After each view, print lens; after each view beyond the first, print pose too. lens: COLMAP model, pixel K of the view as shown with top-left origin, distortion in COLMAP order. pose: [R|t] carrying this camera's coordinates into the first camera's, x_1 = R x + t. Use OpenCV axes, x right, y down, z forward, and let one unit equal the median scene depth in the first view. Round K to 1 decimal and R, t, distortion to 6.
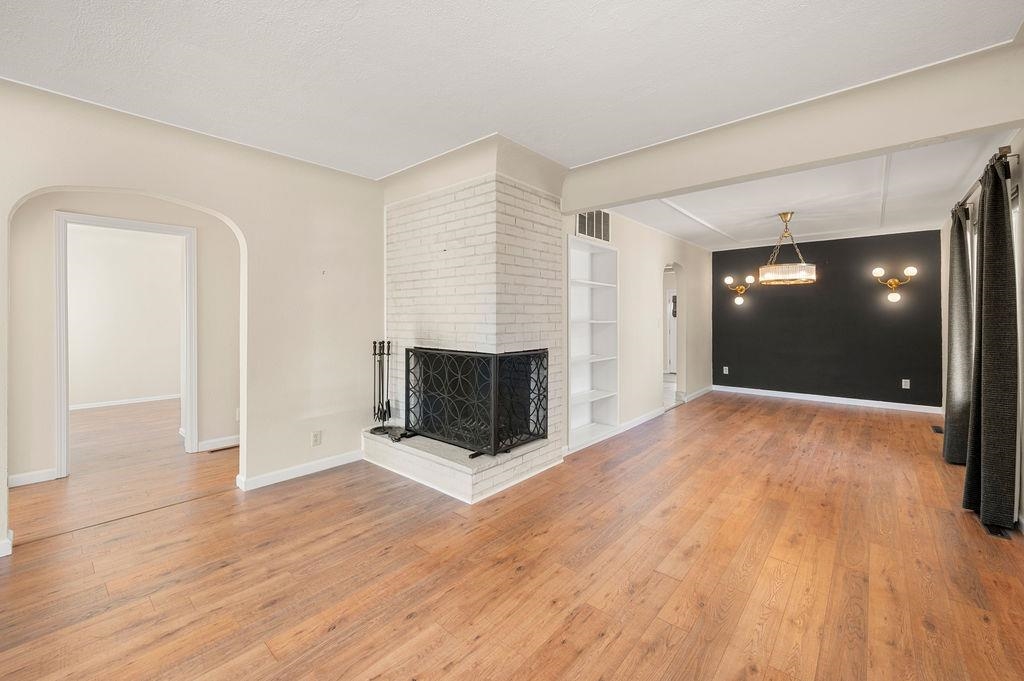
lens RADIAL K [[415.5, 0, 509.7], [0, 415.5, 319.7], [0, 0, 1]] dist [0.000248, 0.000065]
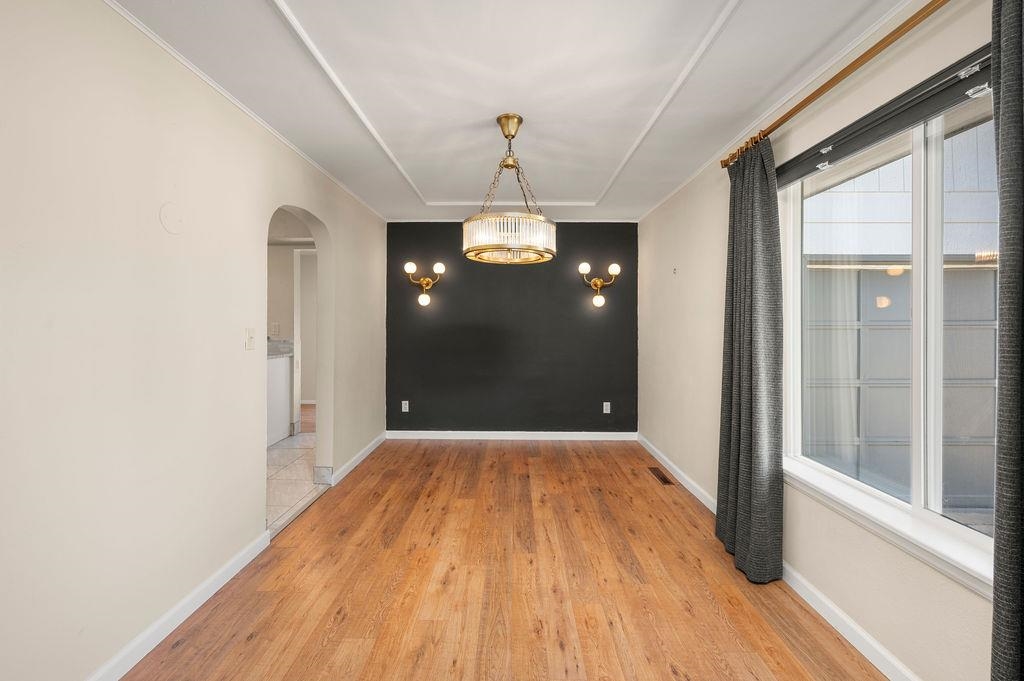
lens RADIAL K [[409.8, 0, 513.4], [0, 409.8, 326.3], [0, 0, 1]] dist [-0.001192, -0.000010]
pose [[0.753146, 0.003290, 0.657845, 0.279016], [-0.002468, 0.999995, -0.002177, -0.003001], [-0.657849, 0.000016, 0.753150, 0.504156]]
